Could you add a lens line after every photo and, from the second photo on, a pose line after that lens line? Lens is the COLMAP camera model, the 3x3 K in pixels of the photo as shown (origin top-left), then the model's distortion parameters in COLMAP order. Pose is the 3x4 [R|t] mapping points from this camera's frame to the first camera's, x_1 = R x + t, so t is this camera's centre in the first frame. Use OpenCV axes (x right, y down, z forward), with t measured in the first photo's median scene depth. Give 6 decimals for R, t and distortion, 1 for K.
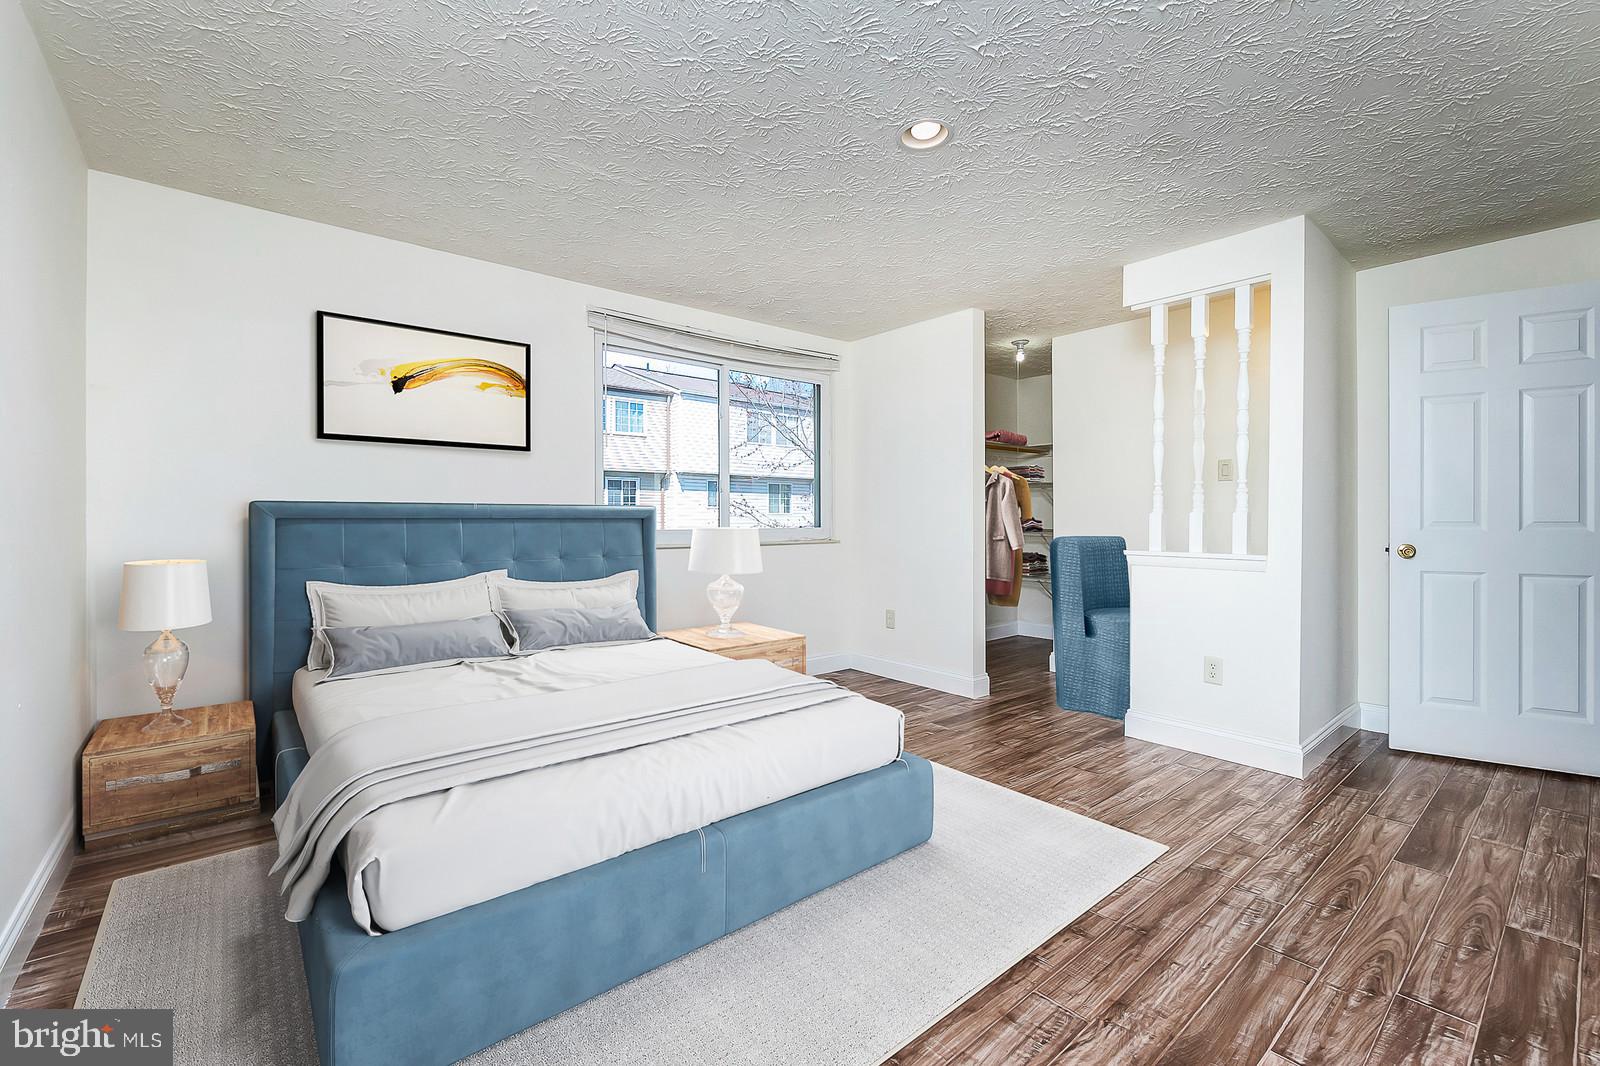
lens RADIAL K [[690.1, 0, 811.5], [0, 690.1, 527.5], [0, 0, 1]] dist [-0.015581, 0.001456]
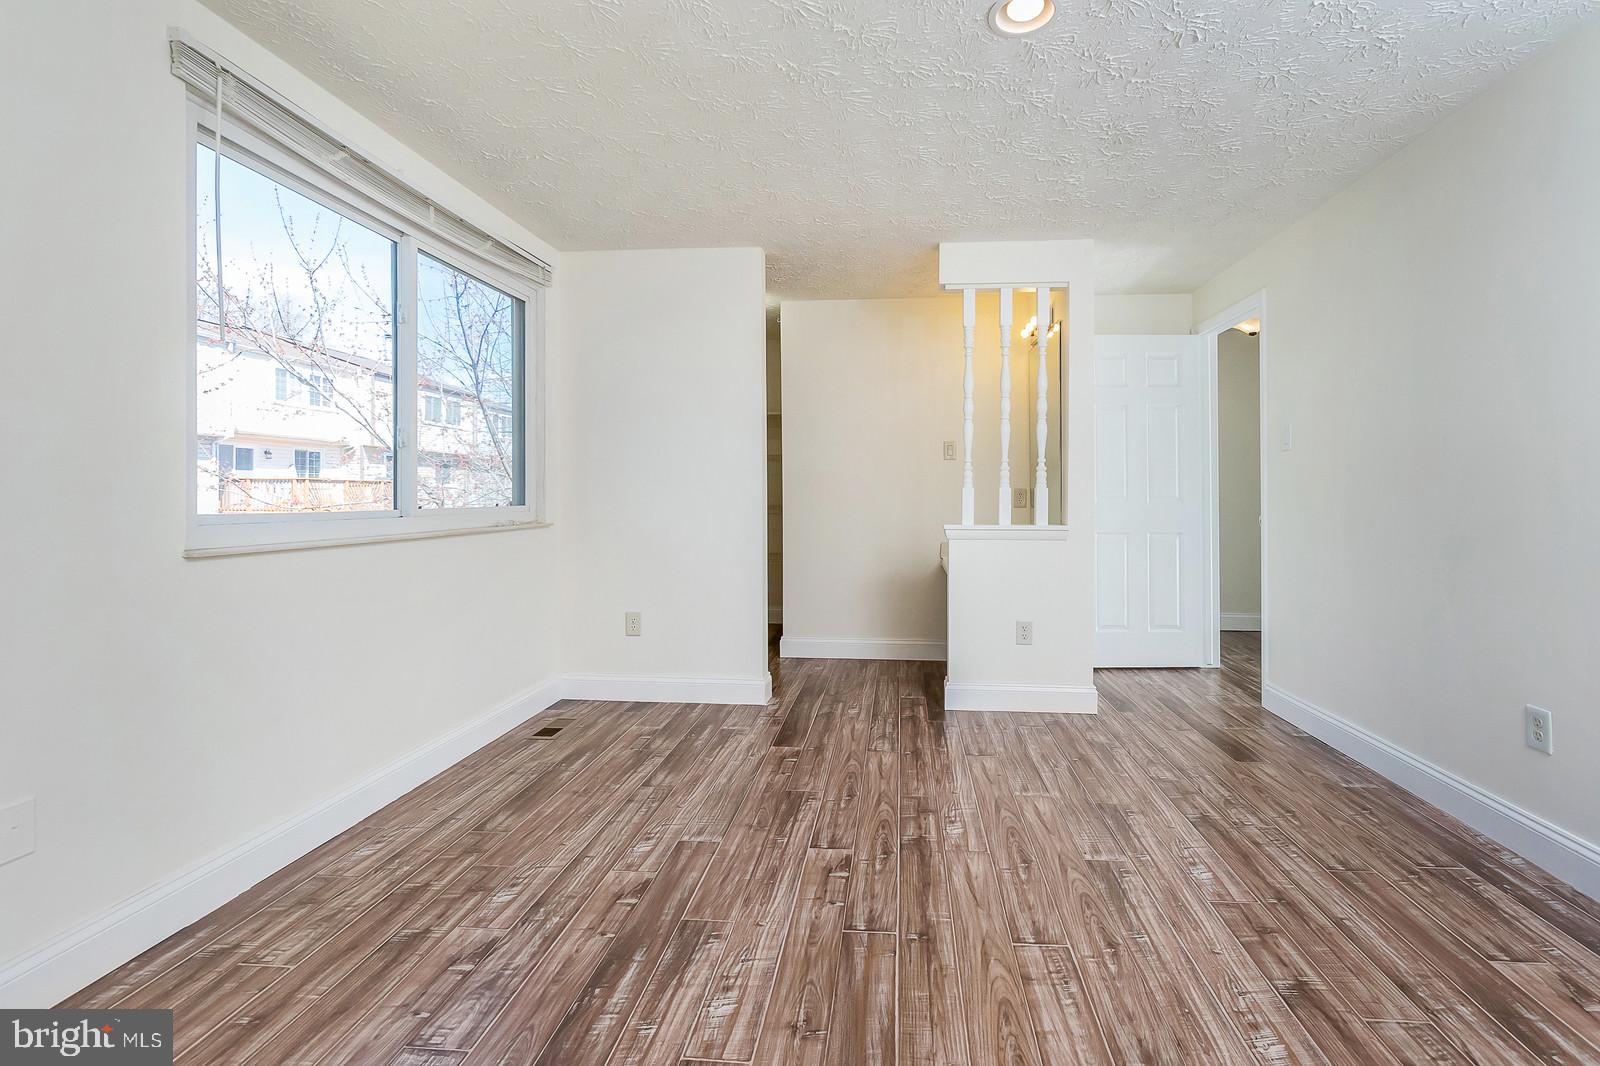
lens RADIAL K [[690.1, 0, 862.7], [0, 690.1, 507.5], [0, 0, 1]] dist [-0.015581, 0.001456]
pose [[0.693916, -0.019469, 0.719793, -0.392013], [0.006977, 0.999769, 0.020316, -0.016504], [-0.720023, -0.009076, 0.693891, 0.427924]]
